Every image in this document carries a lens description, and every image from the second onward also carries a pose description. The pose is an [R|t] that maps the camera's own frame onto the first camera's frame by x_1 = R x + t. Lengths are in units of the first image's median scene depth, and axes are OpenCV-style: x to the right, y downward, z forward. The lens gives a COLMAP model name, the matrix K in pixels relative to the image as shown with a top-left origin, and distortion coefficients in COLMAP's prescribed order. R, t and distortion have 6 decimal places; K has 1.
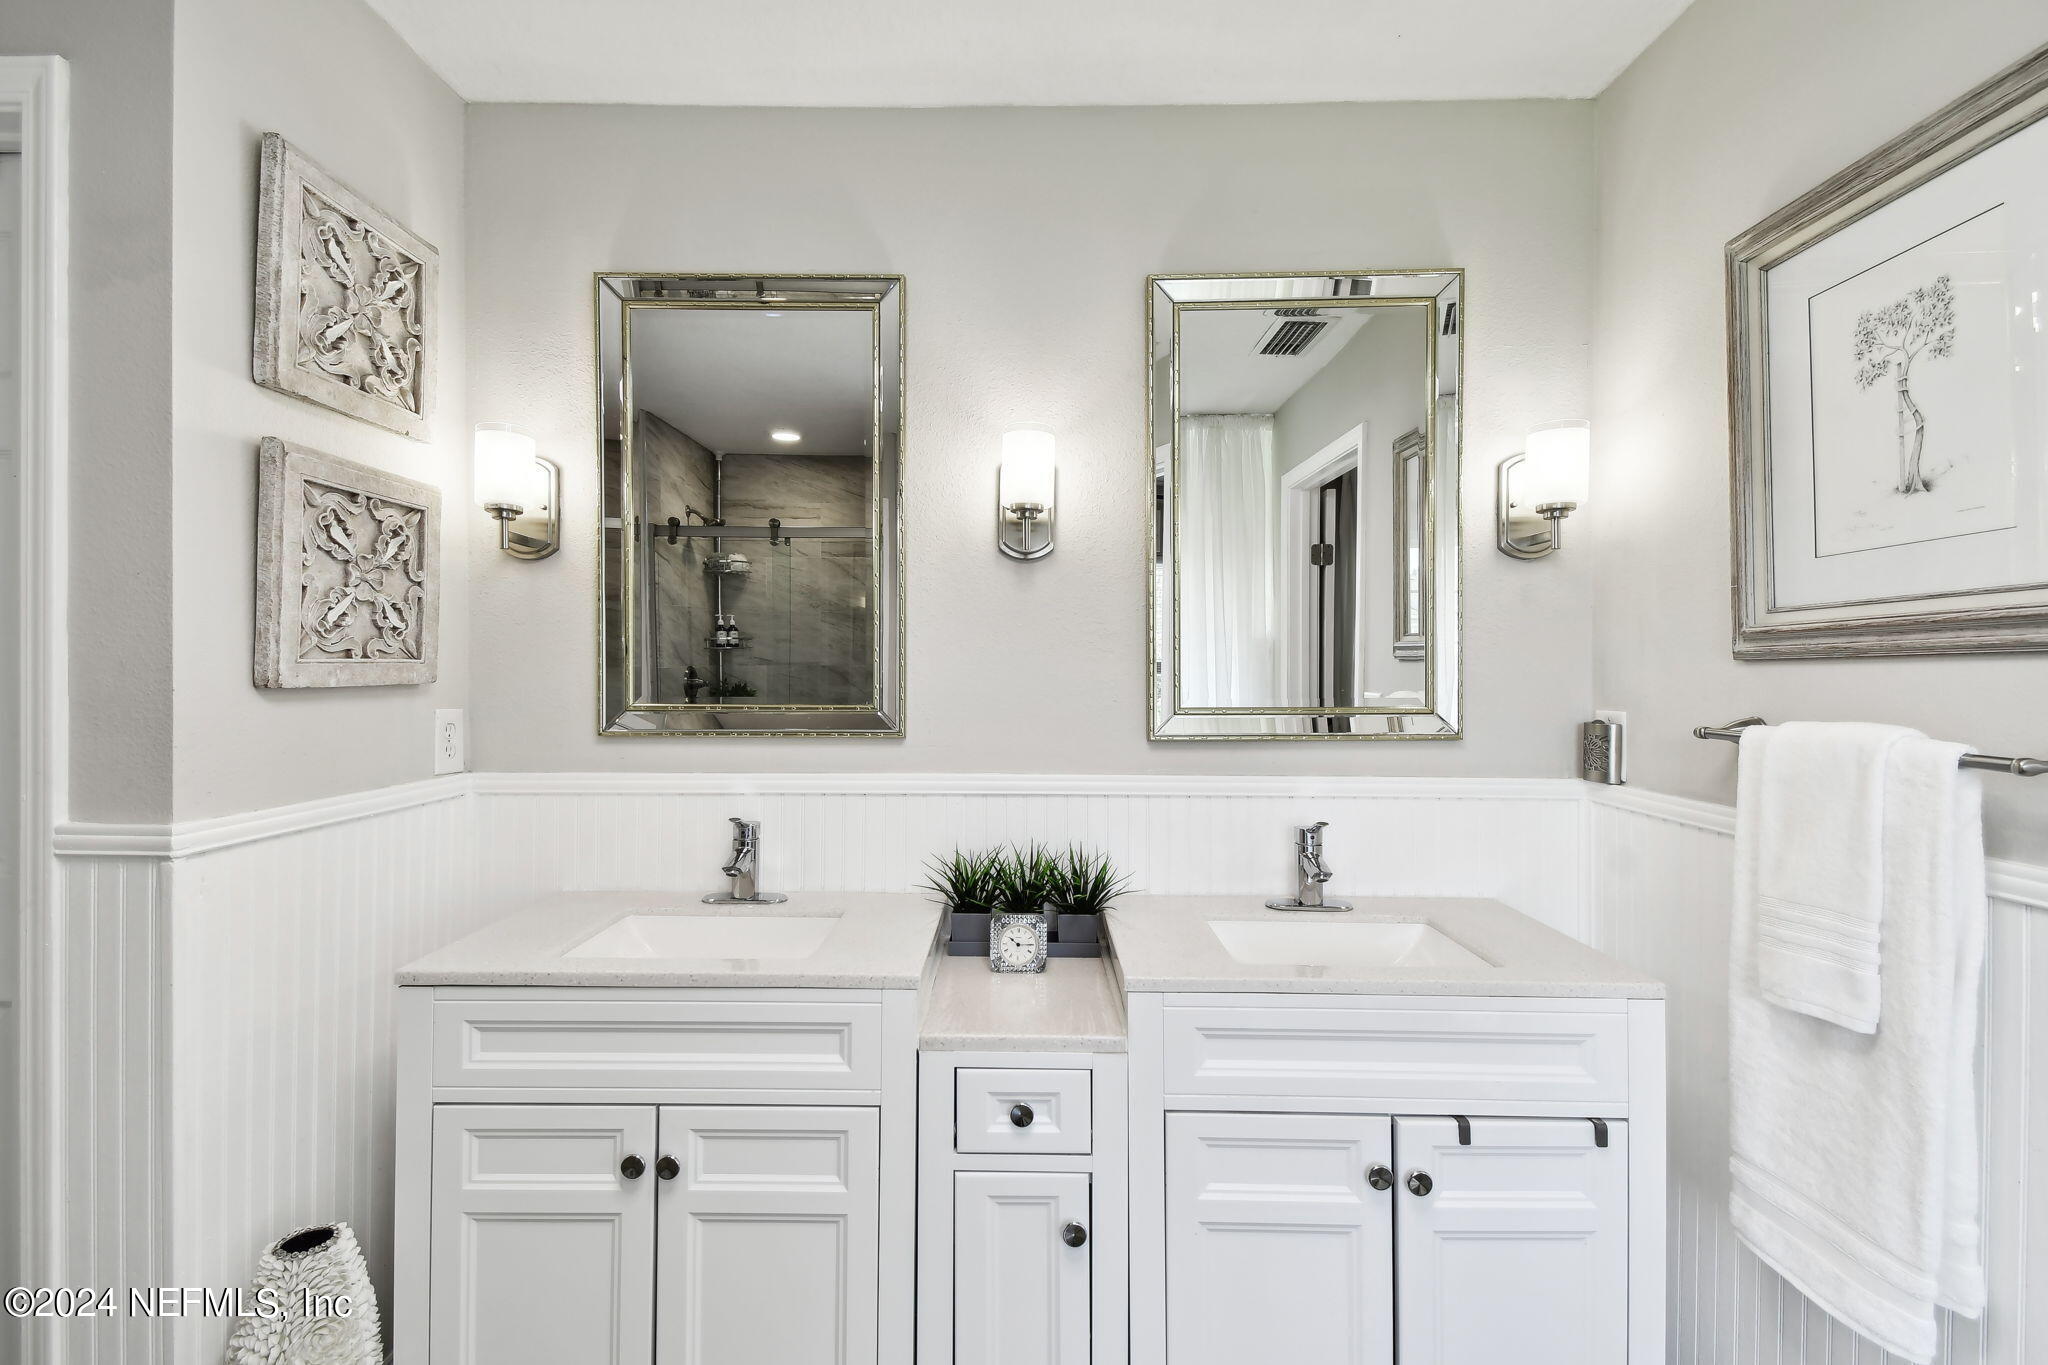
lens RADIAL K [[913.2, 0, 1021.2], [0, 913.2, 664.9], [0, 0, 1]] dist [0.034086, -0.013054]
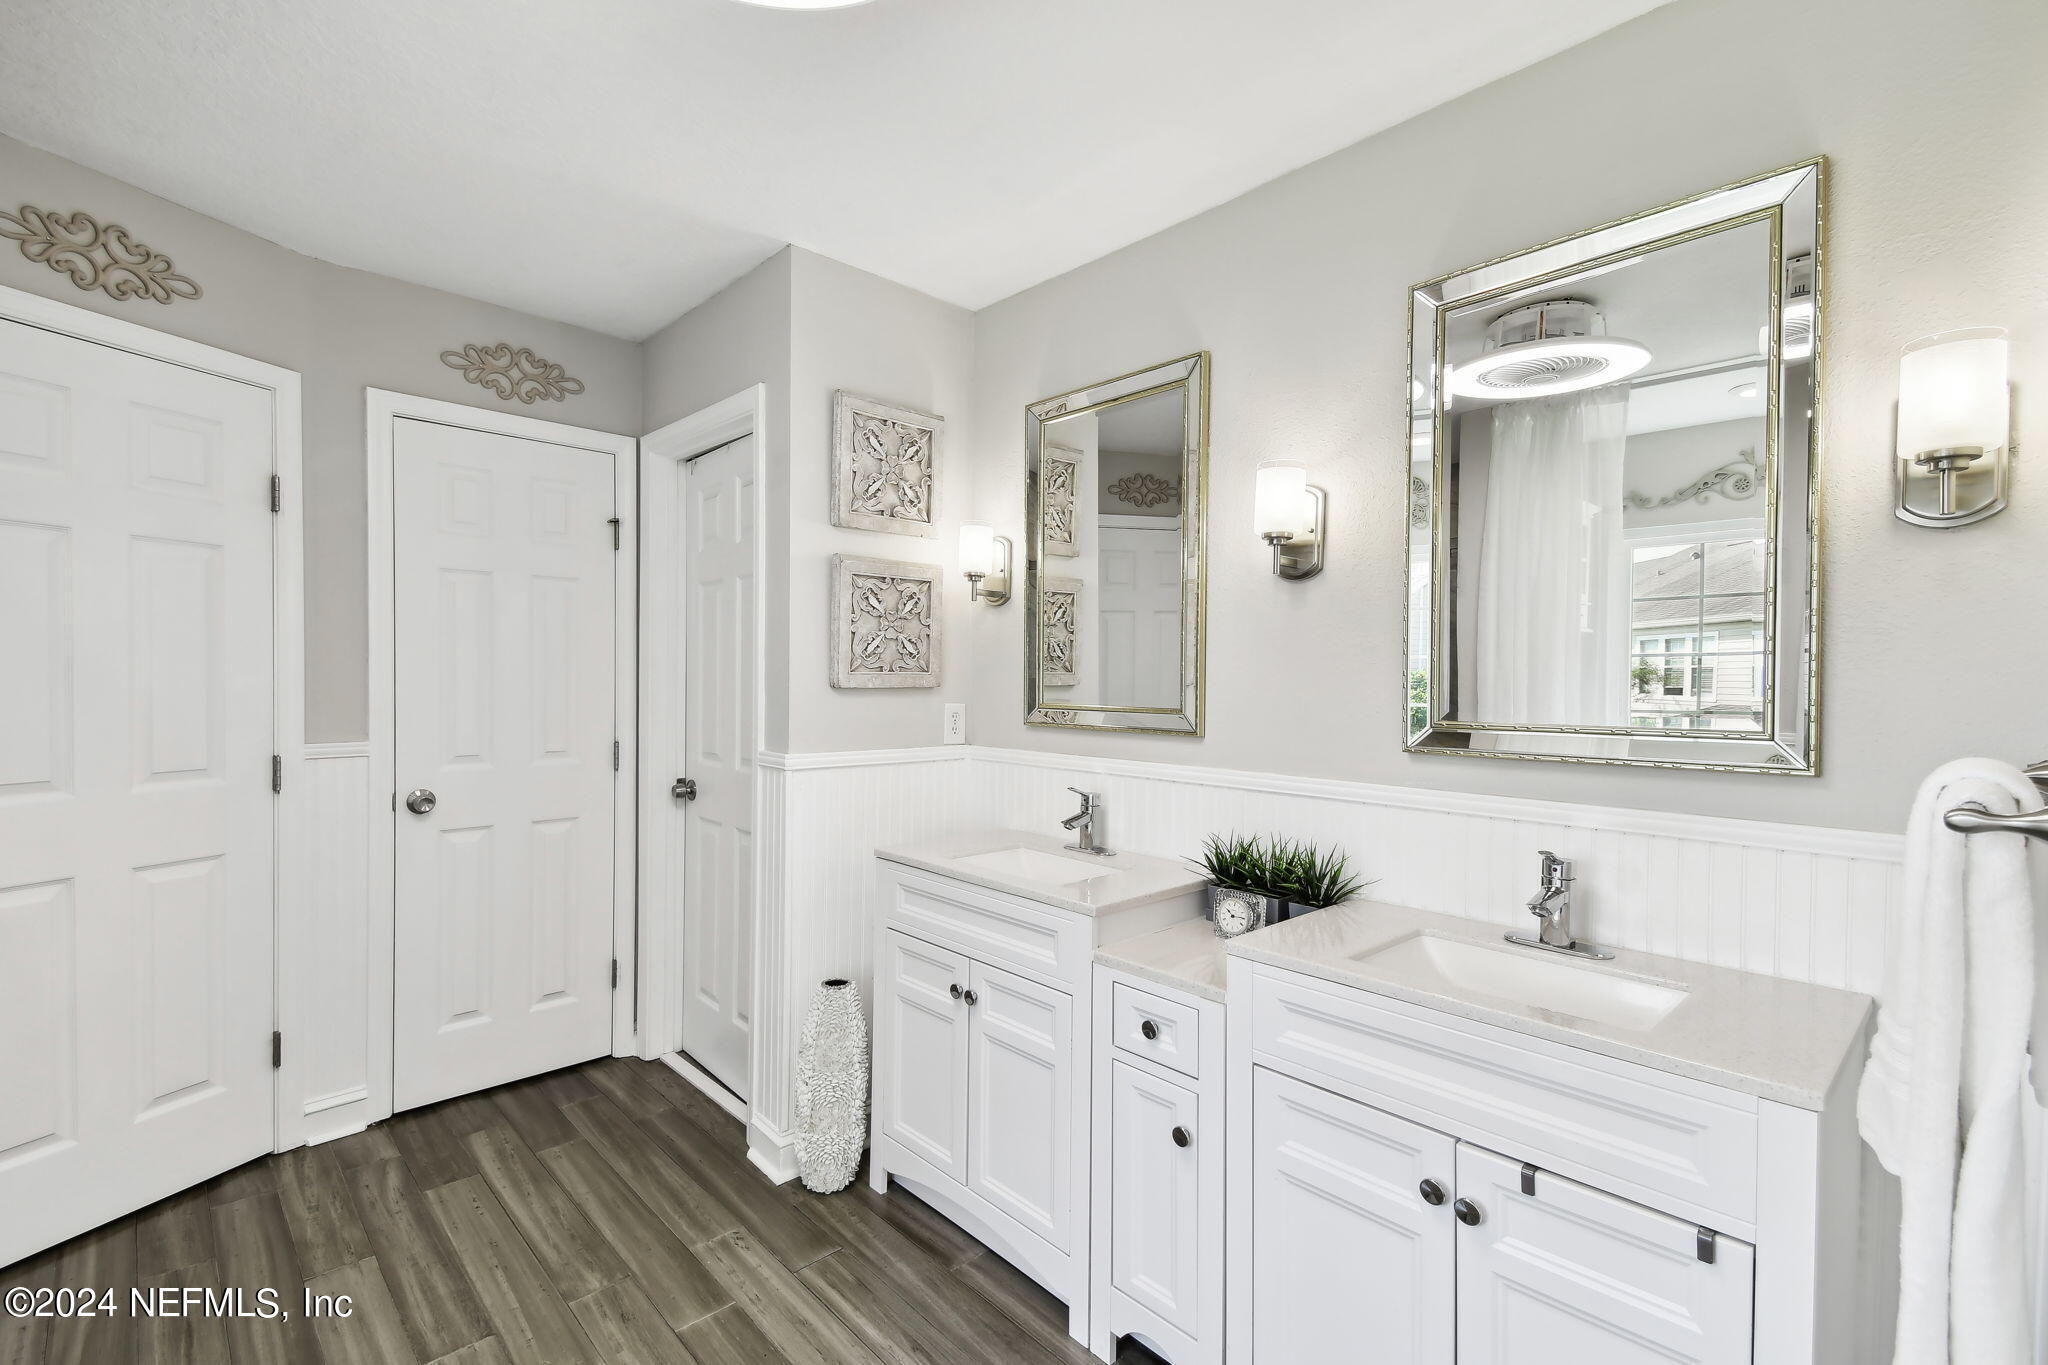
lens RADIAL K [[913.2, 0, 1019.3], [0, 913.2, 681.0], [0, 0, 1]] dist [0.034086, -0.013054]
pose [[0.697777, 0.009378, -0.716254, 0.682045], [-0.006224, 0.999956, 0.007030, -0.003103], [0.716288, -0.000448, 0.697804, -0.018496]]
